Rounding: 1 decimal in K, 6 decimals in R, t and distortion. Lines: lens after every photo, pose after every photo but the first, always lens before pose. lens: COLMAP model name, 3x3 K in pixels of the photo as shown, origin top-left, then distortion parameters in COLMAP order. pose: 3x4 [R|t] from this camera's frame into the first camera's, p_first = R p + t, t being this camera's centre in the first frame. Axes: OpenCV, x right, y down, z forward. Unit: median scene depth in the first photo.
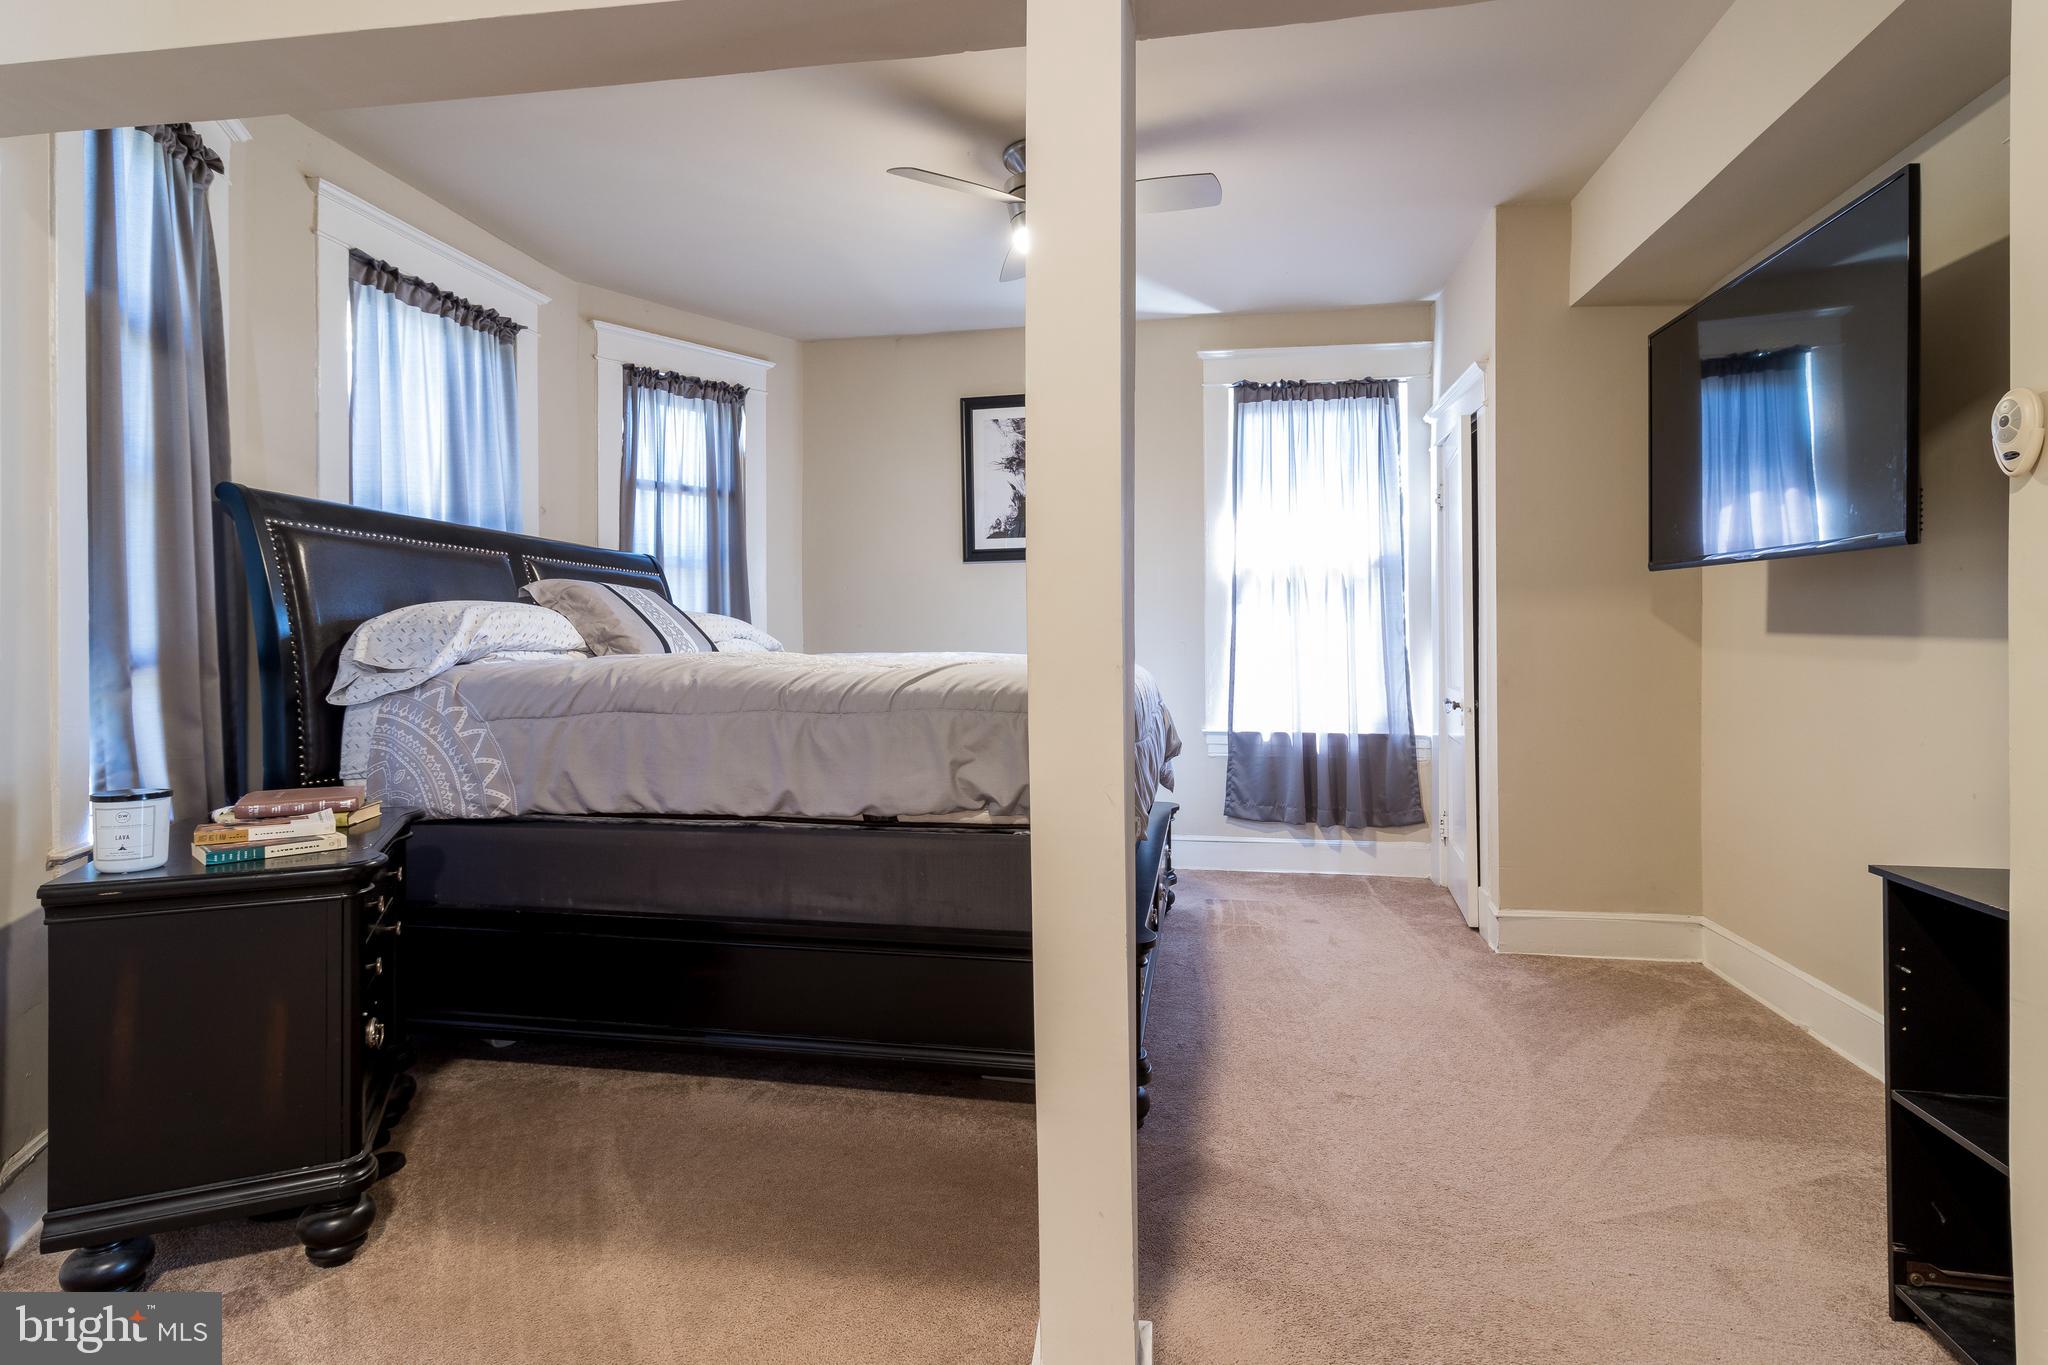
lens RADIAL K [[1042.5, 0, 1023.2], [0, 1042.5, 648.5], [0, 0, 1]] dist [0.002826, 0.000069]
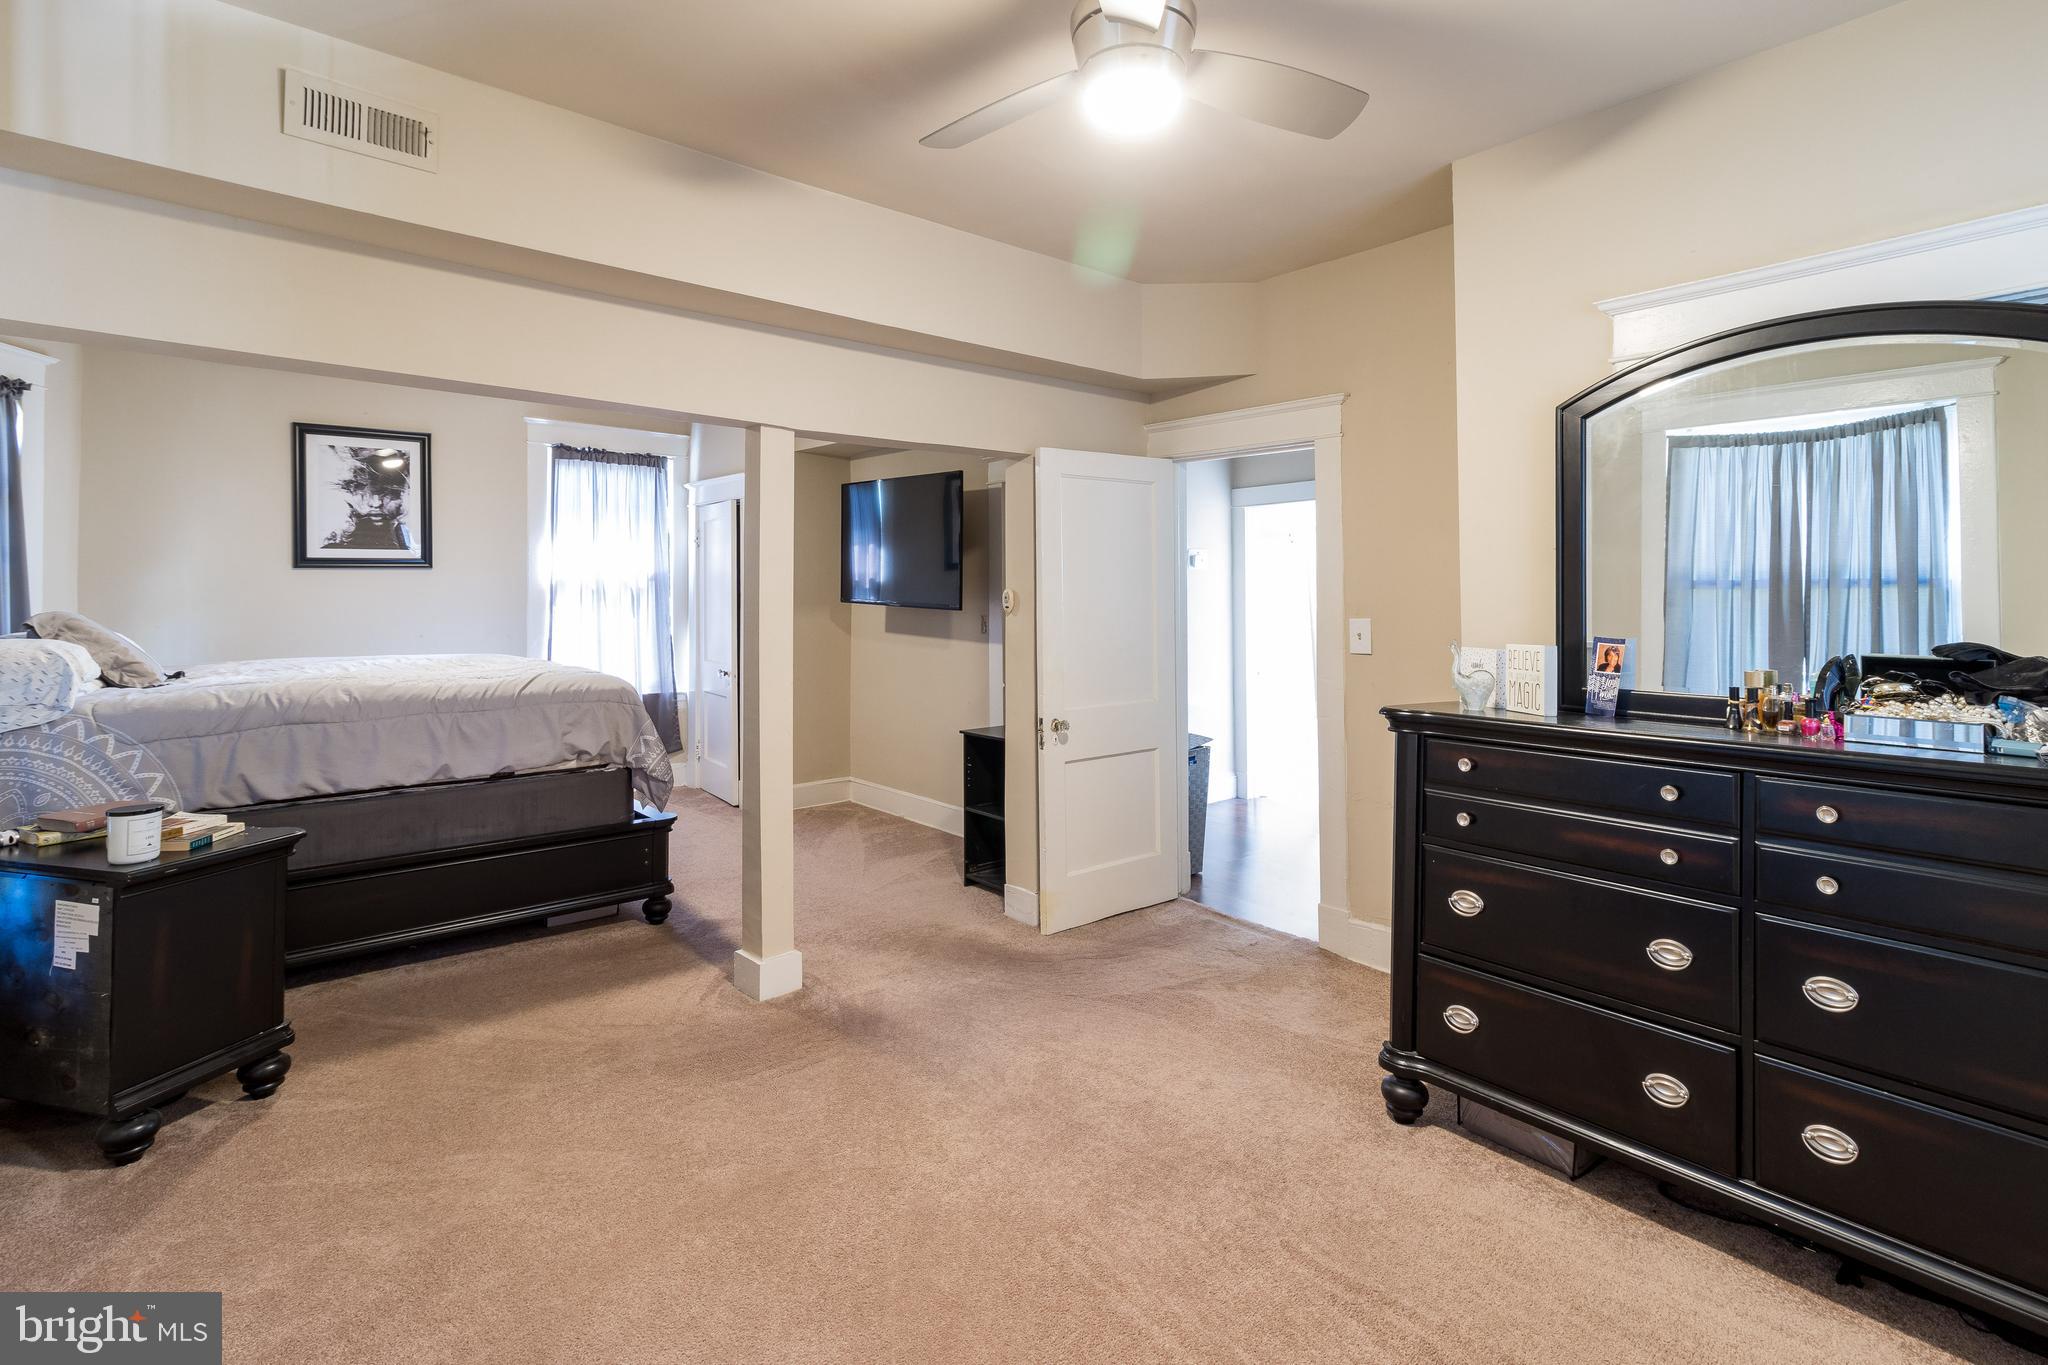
lens RADIAL K [[954.7, 0, 1028.0], [0, 954.7, 622.5], [0, 0, 1]] dist [0.000620, -0.000109]
pose [[0.634920, -0.020119, 0.772316, -0.401116], [0.001773, 0.999696, 0.024584, -0.055752], [-0.772576, -0.014239, 0.634762, -0.294610]]
